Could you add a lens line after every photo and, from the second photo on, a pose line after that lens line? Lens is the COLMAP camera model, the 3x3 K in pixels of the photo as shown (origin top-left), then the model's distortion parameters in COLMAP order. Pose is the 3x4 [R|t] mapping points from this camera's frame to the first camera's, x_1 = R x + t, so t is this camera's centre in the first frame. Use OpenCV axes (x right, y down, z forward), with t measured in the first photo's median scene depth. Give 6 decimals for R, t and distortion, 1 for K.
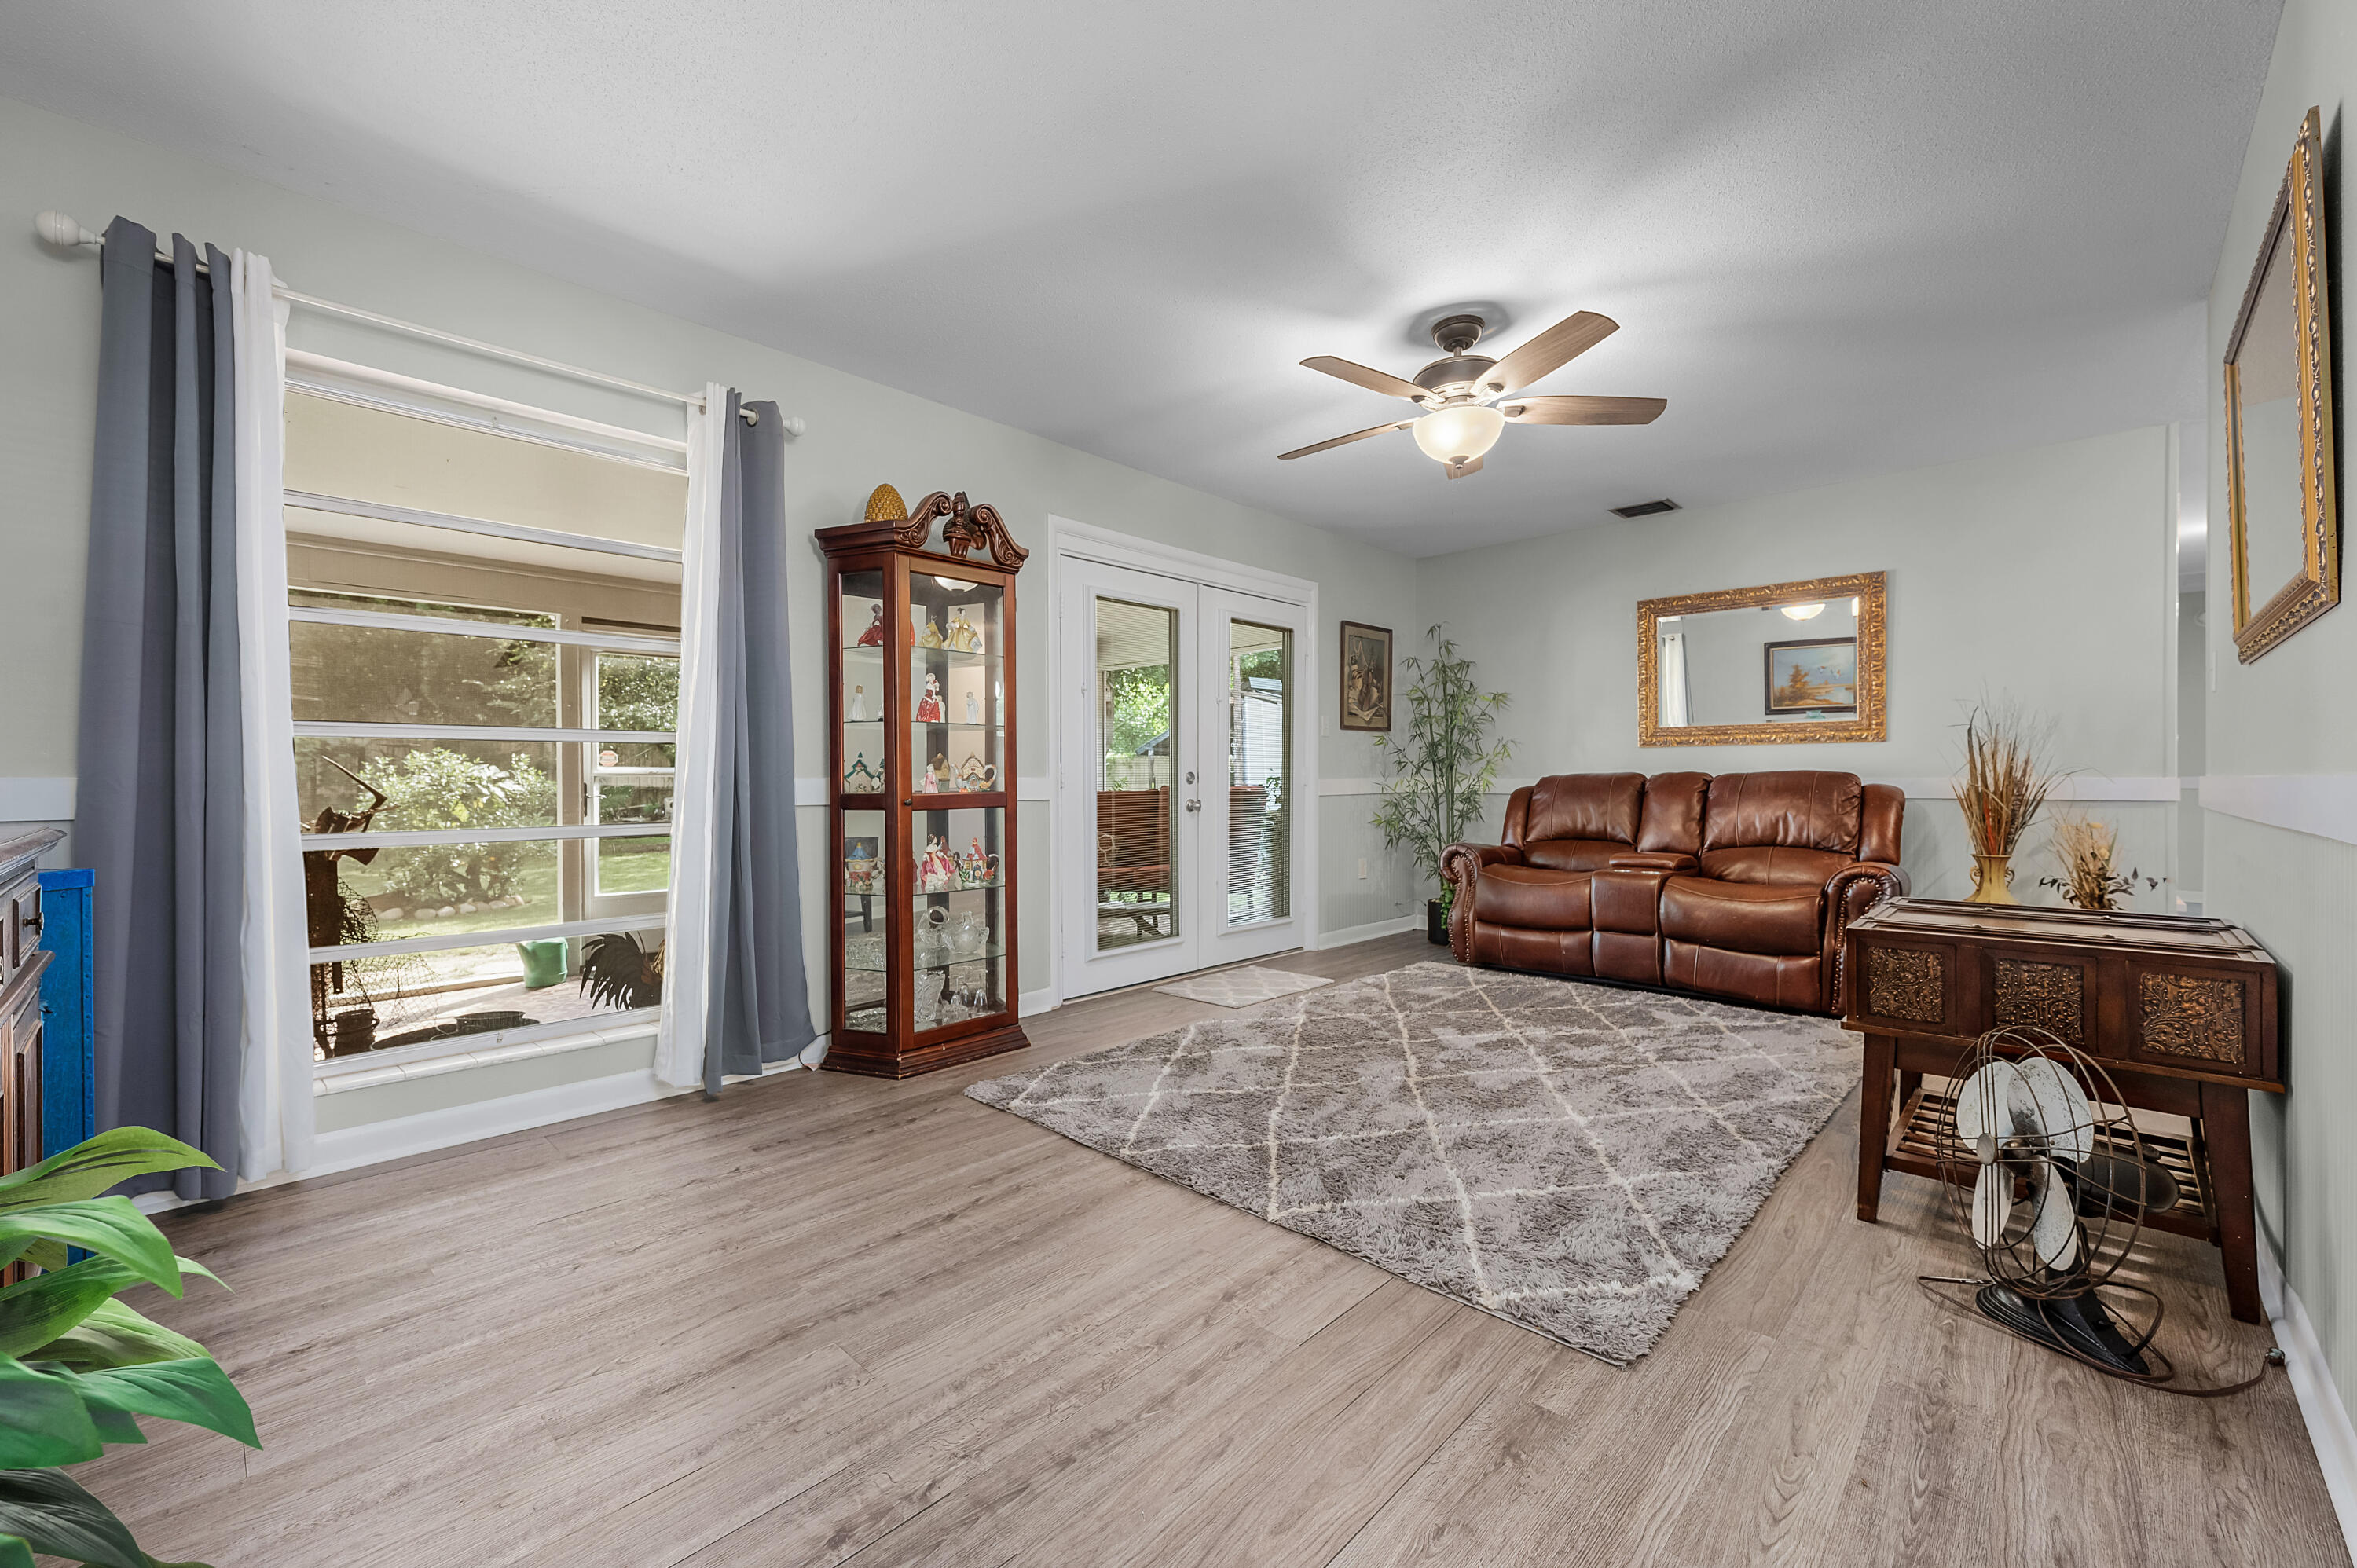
lens RADIAL K [[950.9, 0, 1188.3], [0, 950.9, 775.9], [0, 0, 1]] dist [0.000432, -0.000071]
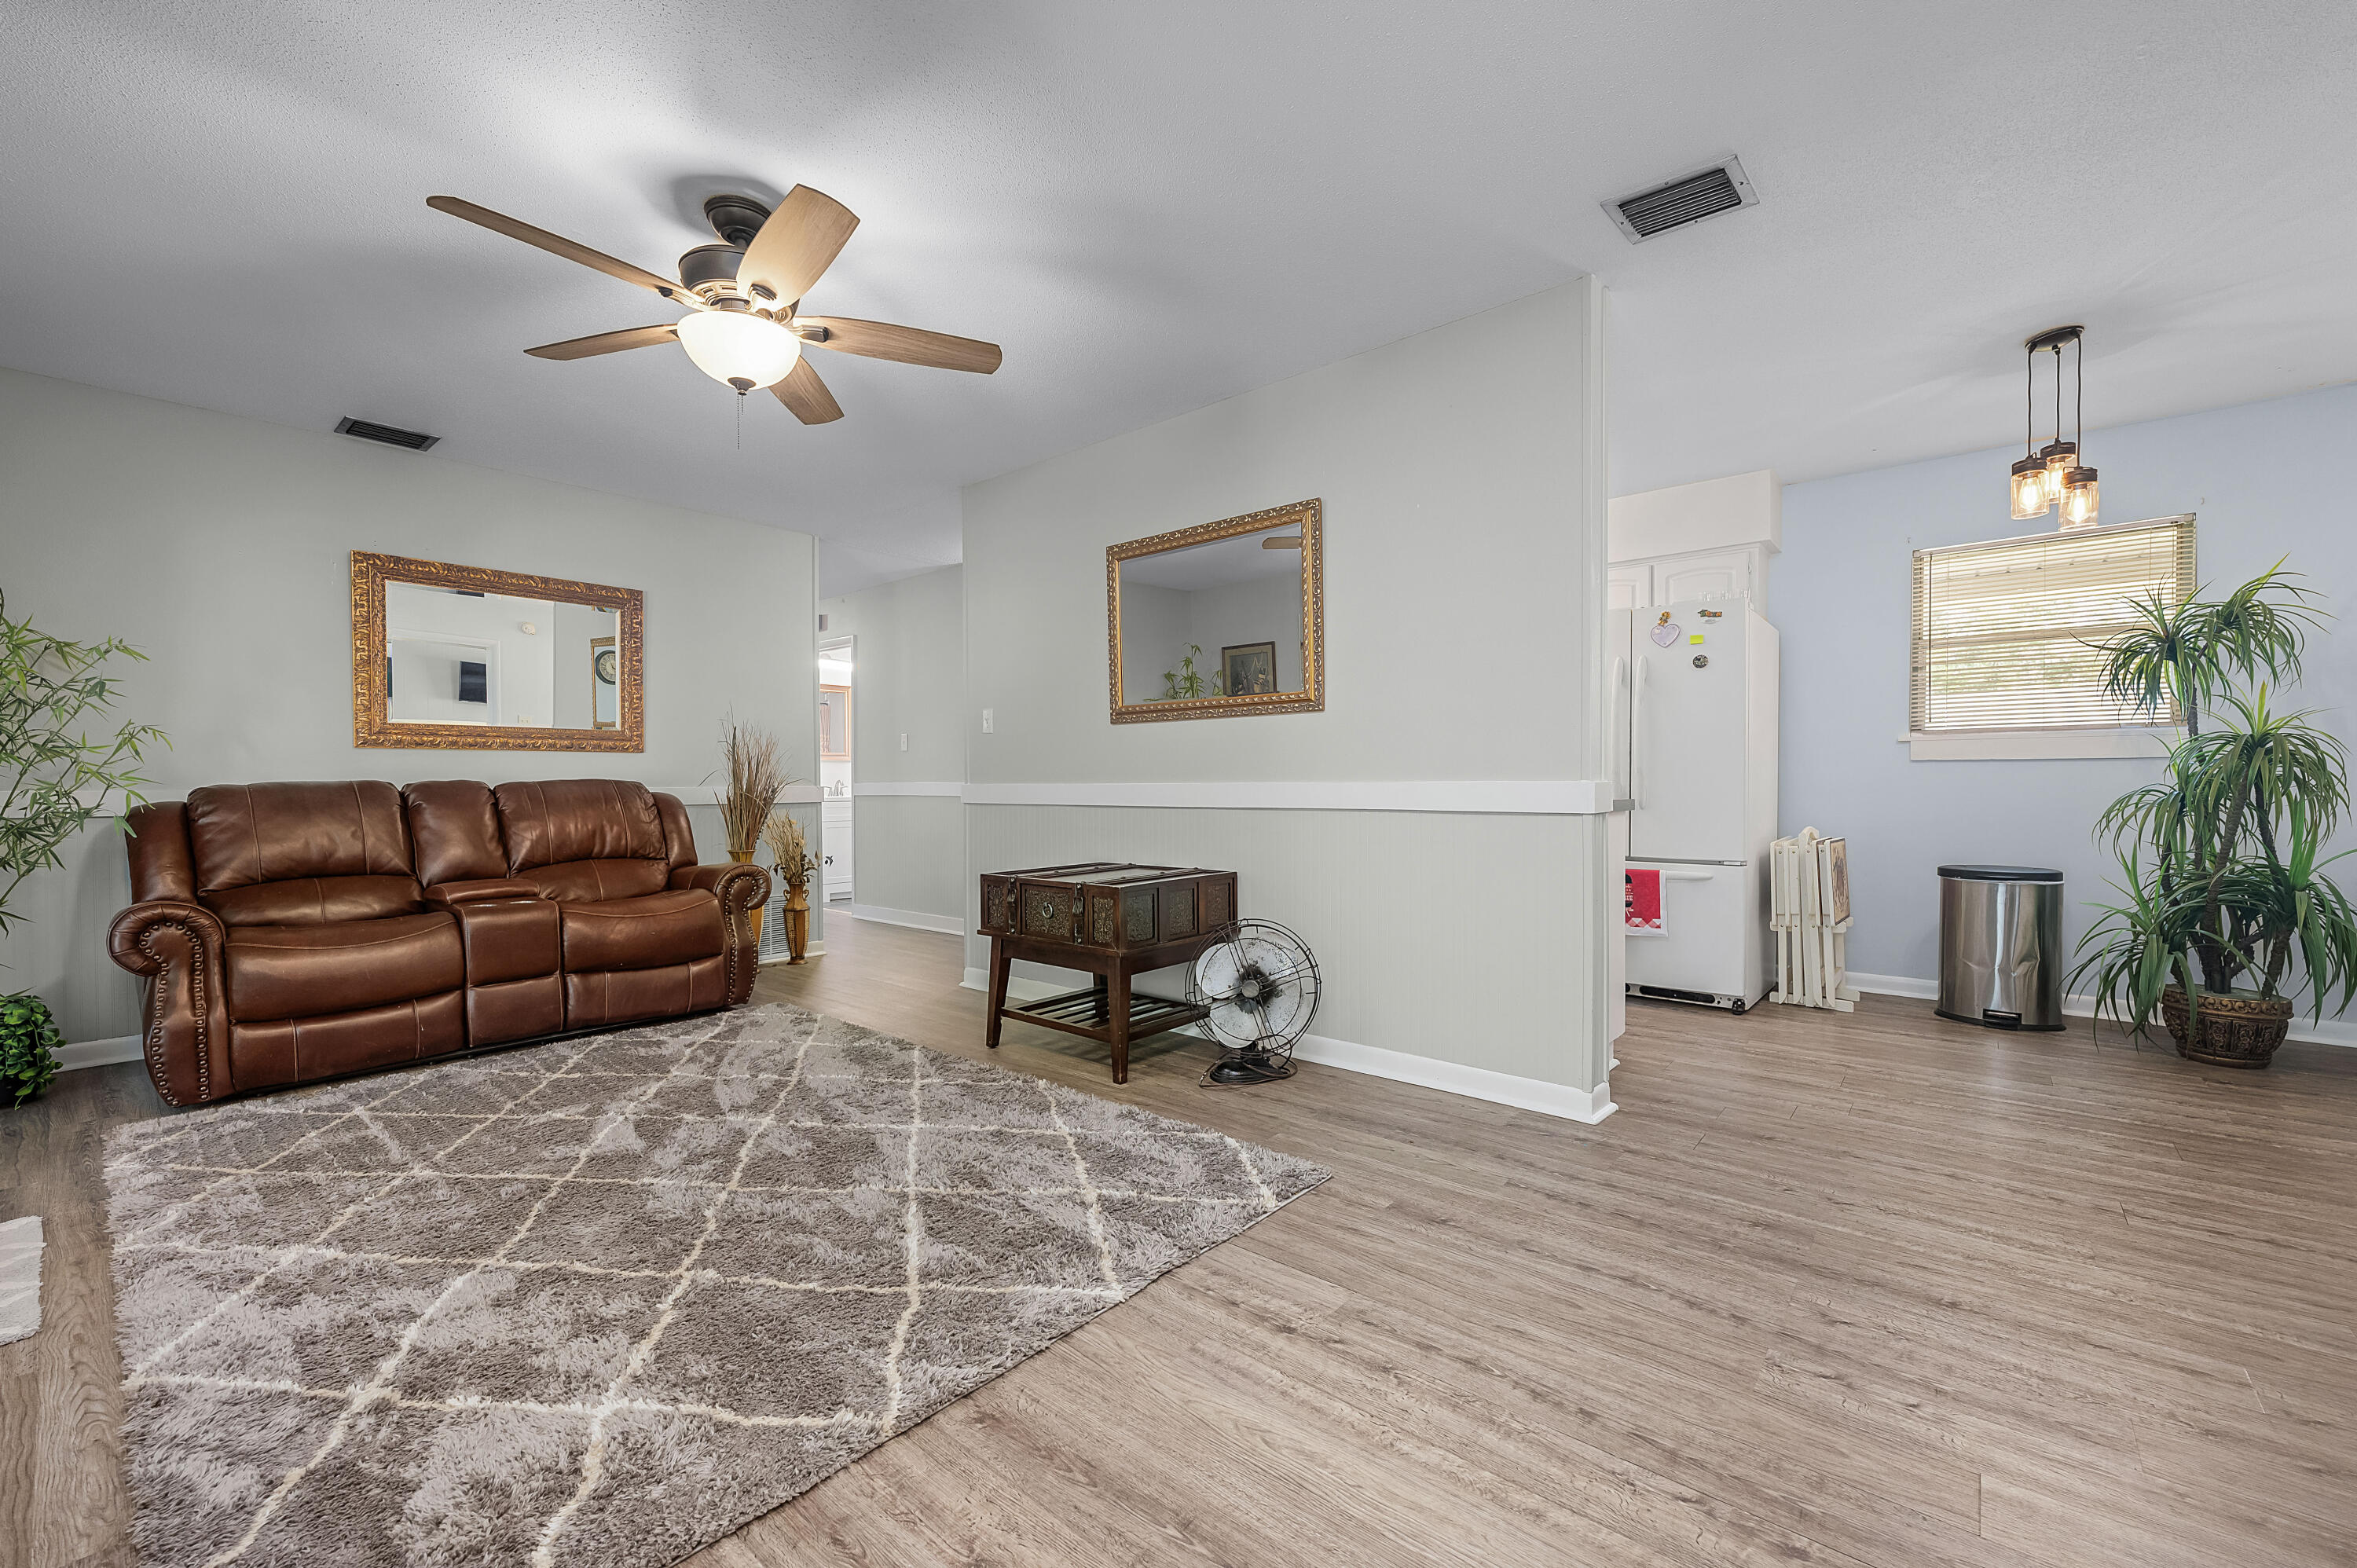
lens RADIAL K [[950.9, 0, 1182.2], [0, 950.9, 791.9], [0, 0, 1]] dist [0.000432, -0.000071]
pose [[-0.058275, -0.008003, 0.998268, -0.428913], [0.002384, 0.999964, 0.008156, 0.000798], [-0.998298, 0.002855, -0.058254, 0.553560]]
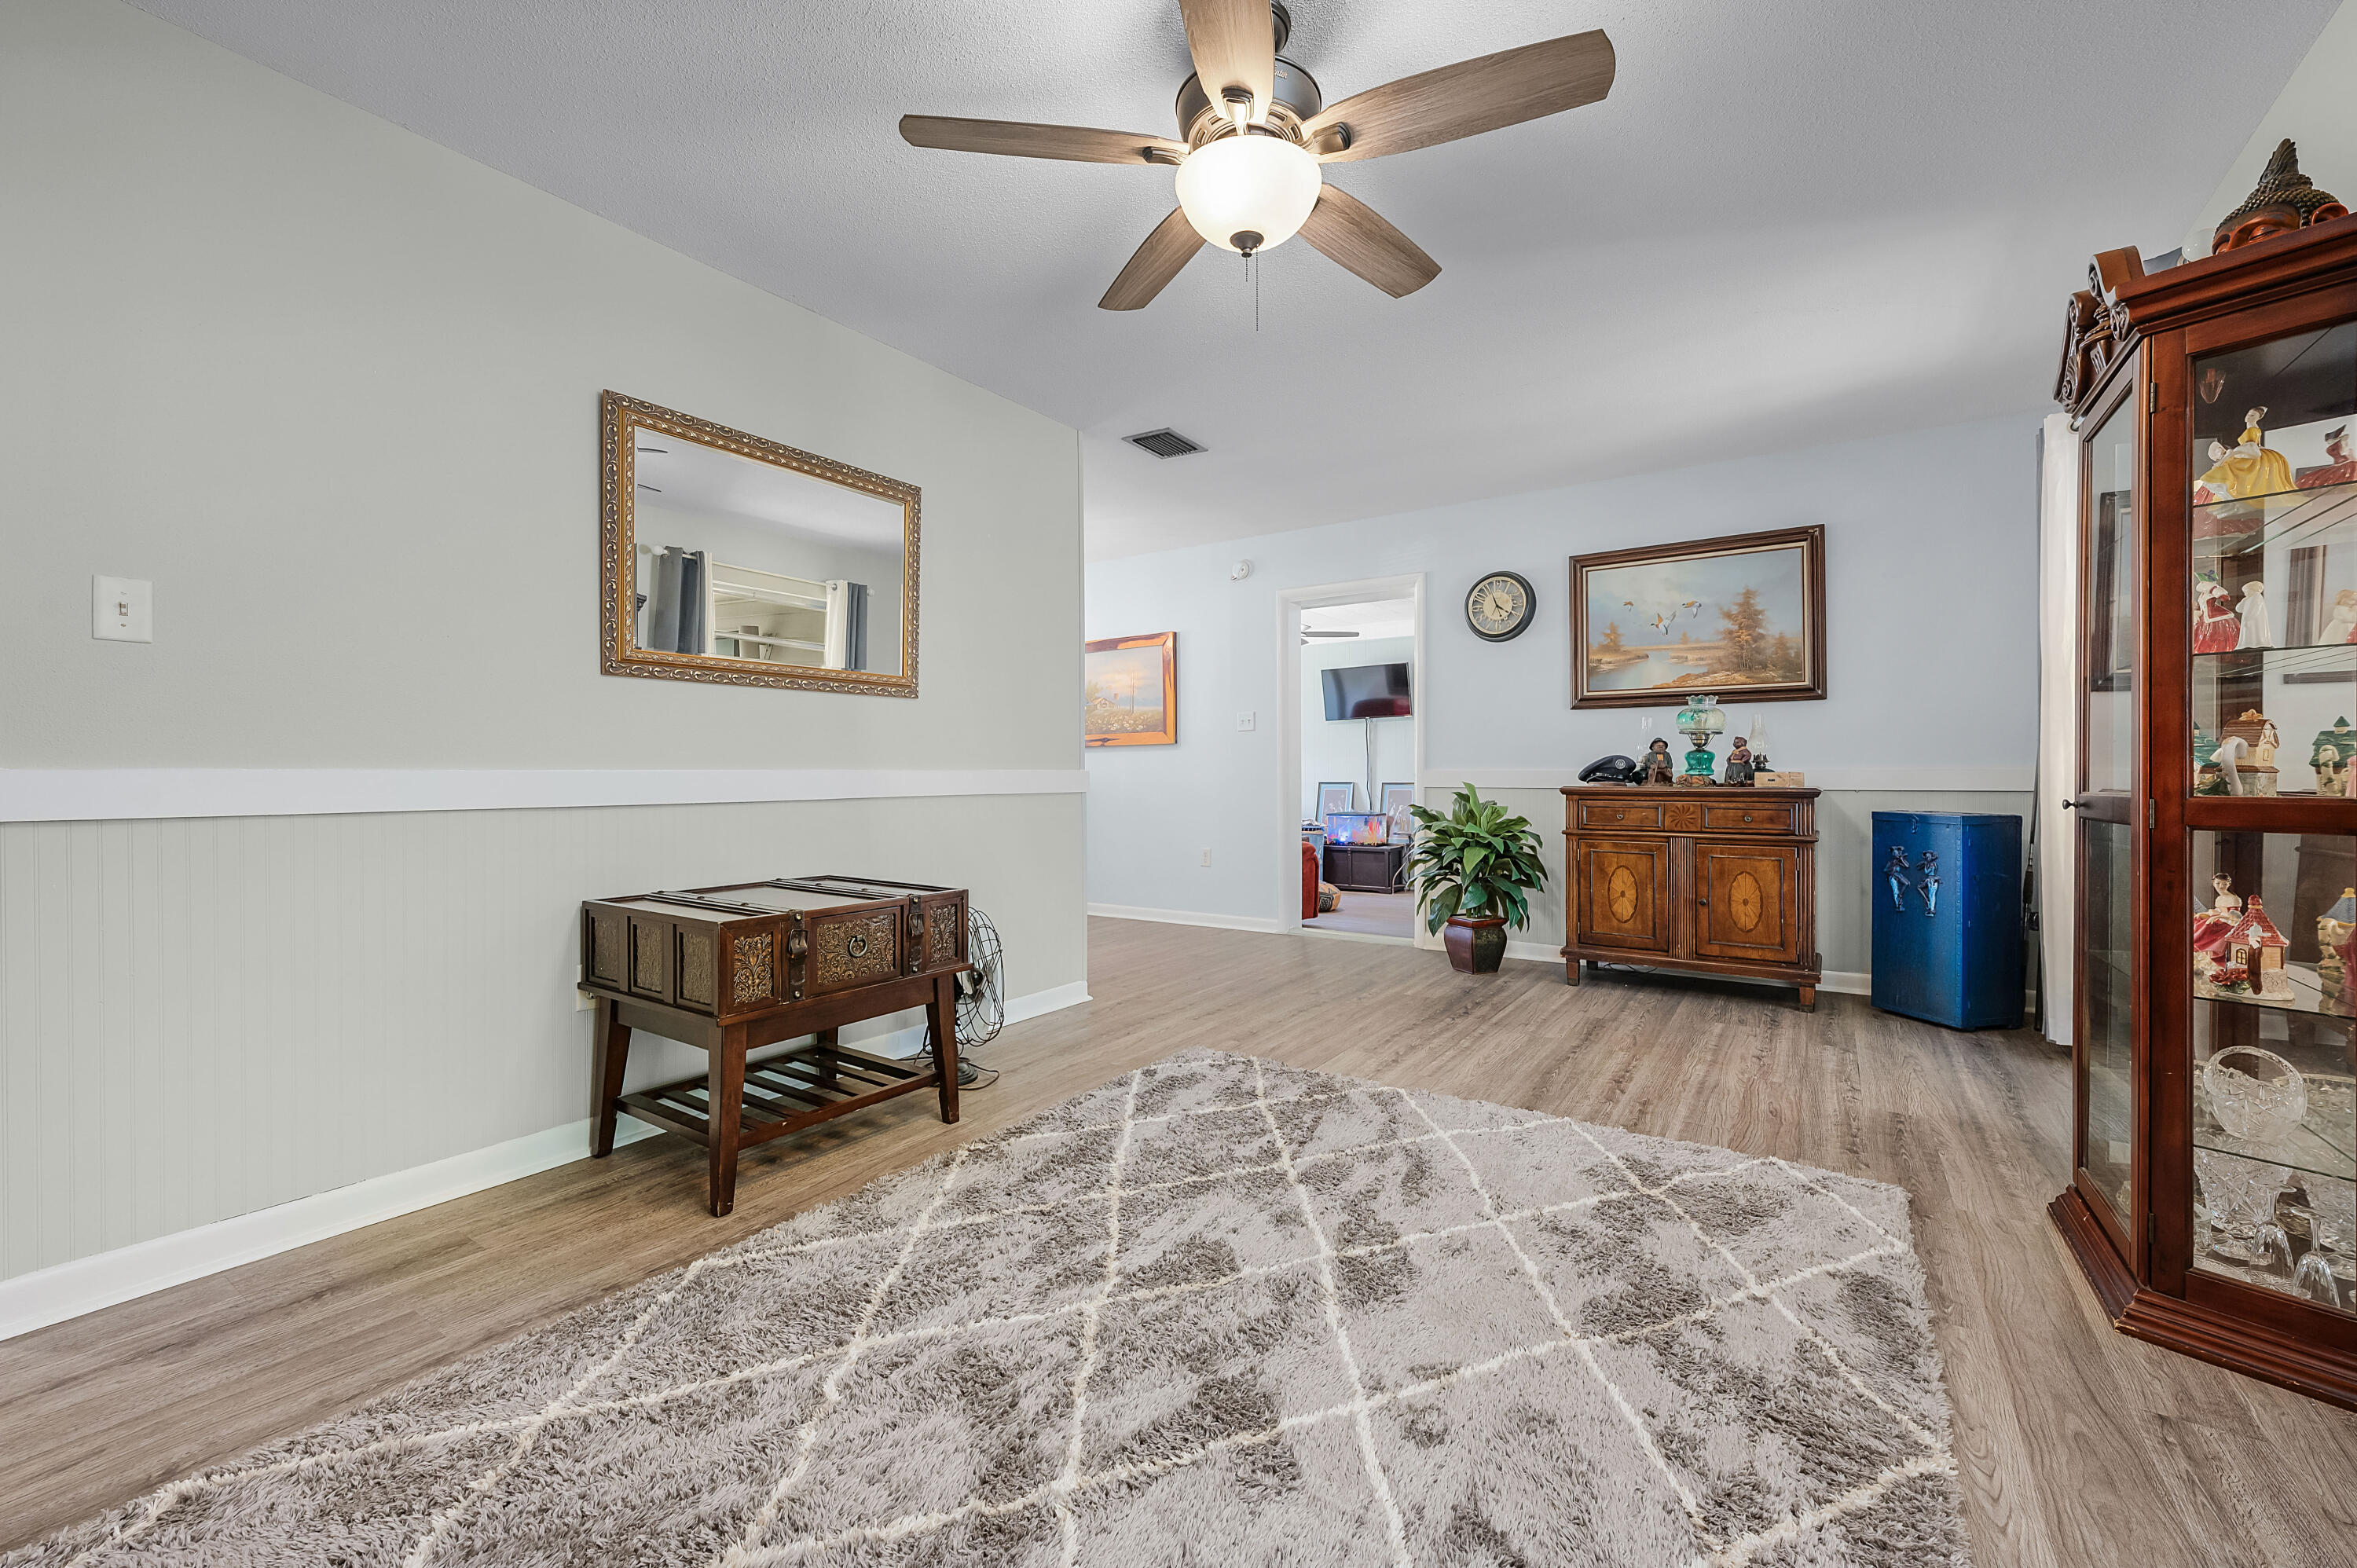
lens RADIAL K [[950.9, 0, 1184.3], [0, 950.9, 777.8], [0, 0, 1]] dist [0.000432, -0.000071]
pose [[-0.985545, 0.002913, -0.169391, 0.351613], [0.002066, 0.999984, 0.005171, 0.002384], [0.169404, 0.004747, -0.985535, 1.287876]]
